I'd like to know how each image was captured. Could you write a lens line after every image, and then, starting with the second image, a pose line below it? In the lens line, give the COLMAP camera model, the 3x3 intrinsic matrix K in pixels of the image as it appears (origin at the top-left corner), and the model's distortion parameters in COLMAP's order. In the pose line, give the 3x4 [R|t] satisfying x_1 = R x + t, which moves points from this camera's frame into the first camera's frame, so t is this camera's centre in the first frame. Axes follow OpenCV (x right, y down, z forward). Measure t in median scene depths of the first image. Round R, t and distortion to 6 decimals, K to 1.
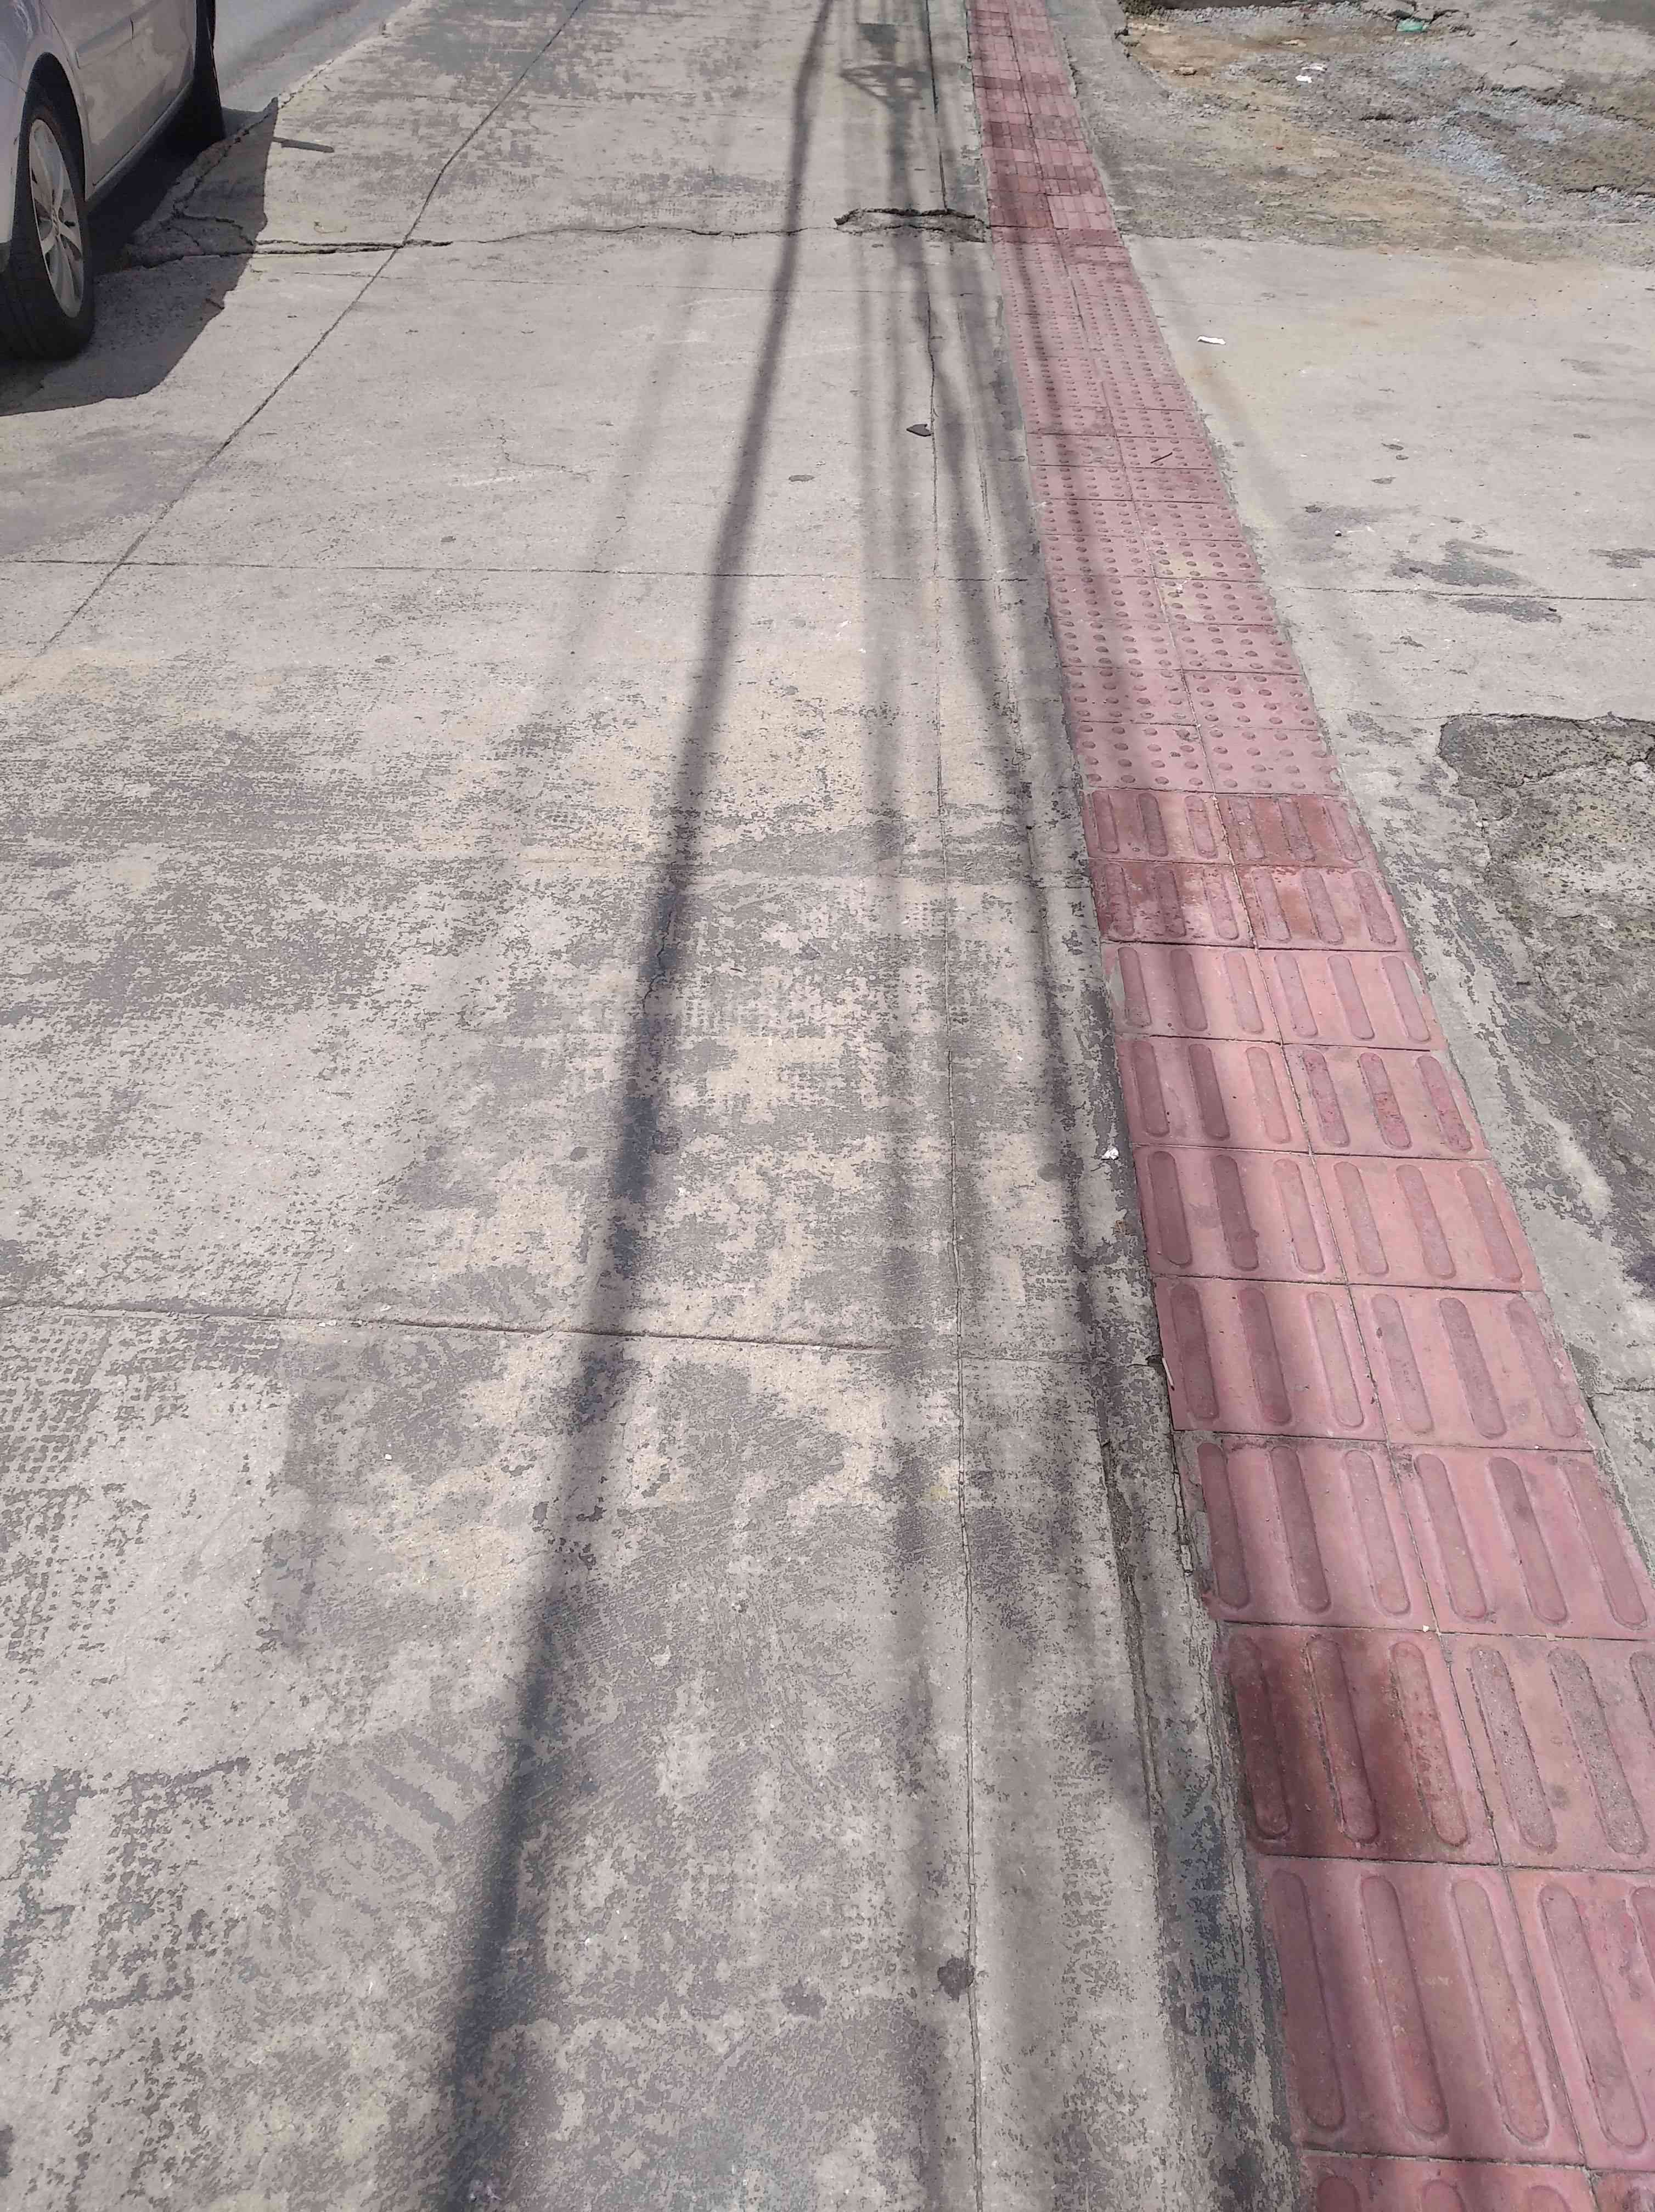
lens RADIAL K [[1757.0, 0, 830.3], [0, 1757.0, 1038.4], [0, 0, 1]] dist [0.013575, 0.004754]
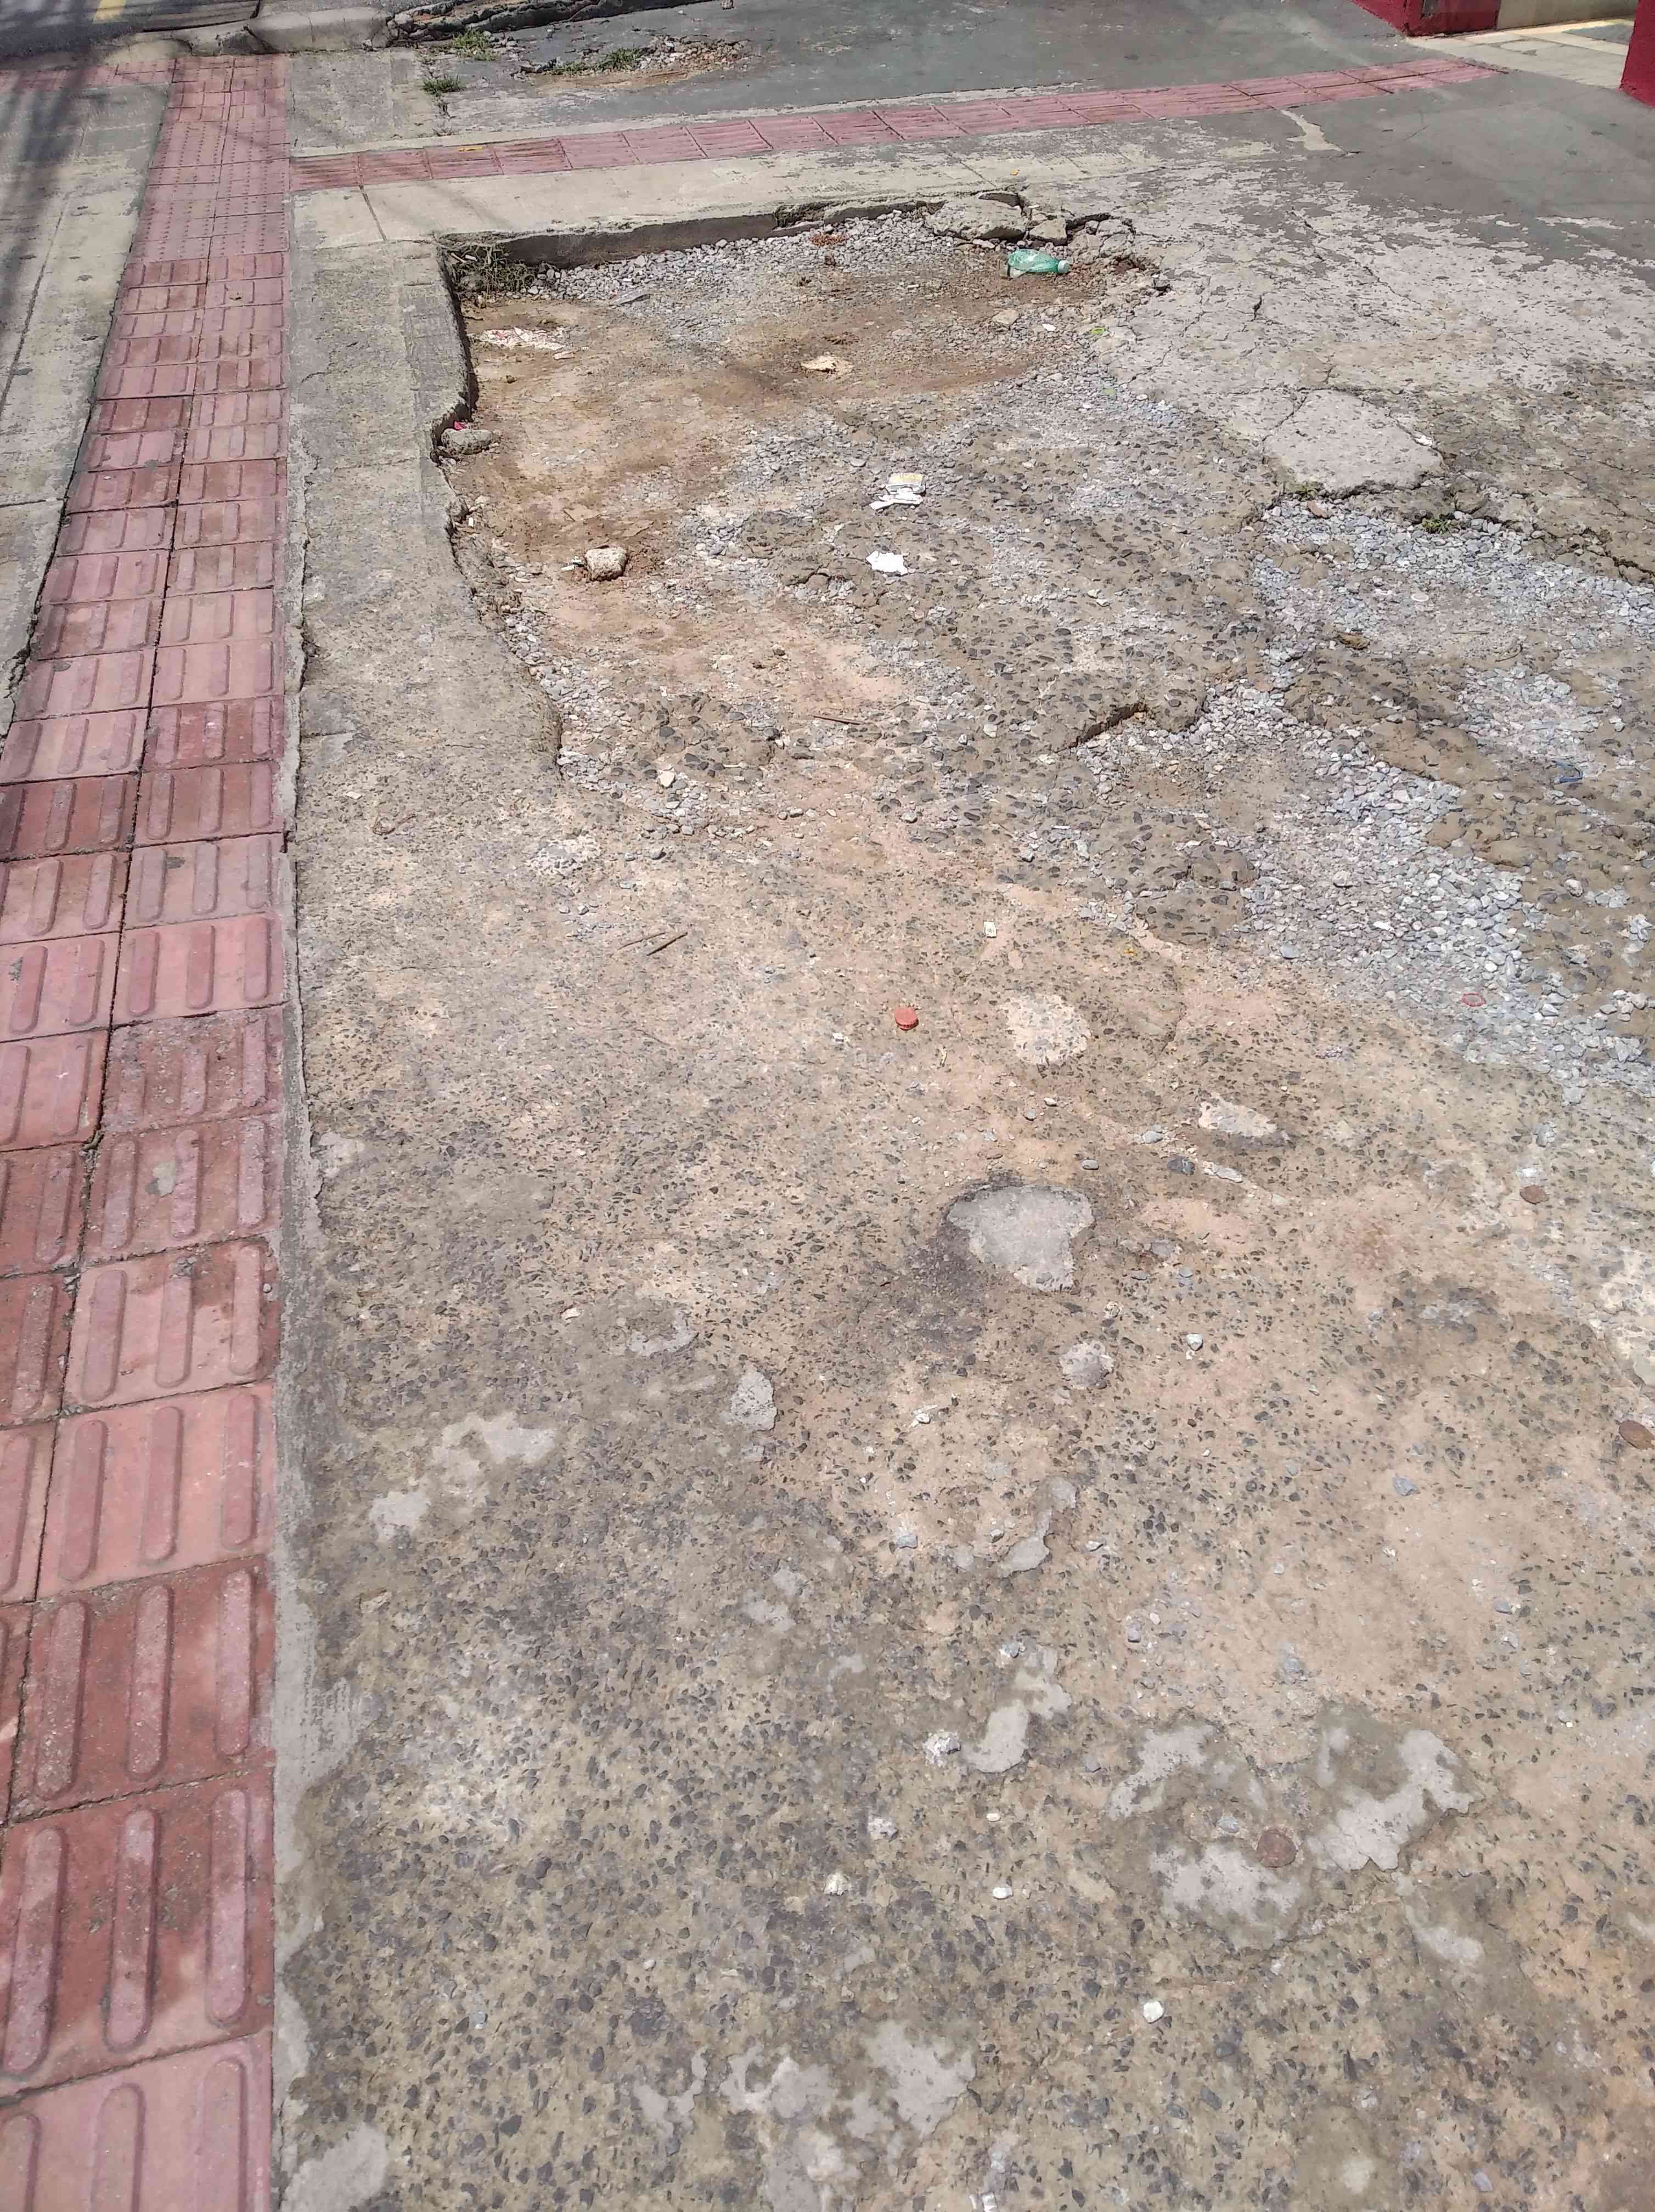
lens RADIAL K [[1709.6, 0, 831.2], [0, 1709.6, 1136.9], [0, 0, 1]] dist [0.031802, -0.060595]
pose [[0.962518, -0.219842, 0.158838, 0.243795], [0.208217, 0.974236, 0.086660, -0.674185], [-0.173797, -0.050339, 0.983494, 0.904226]]
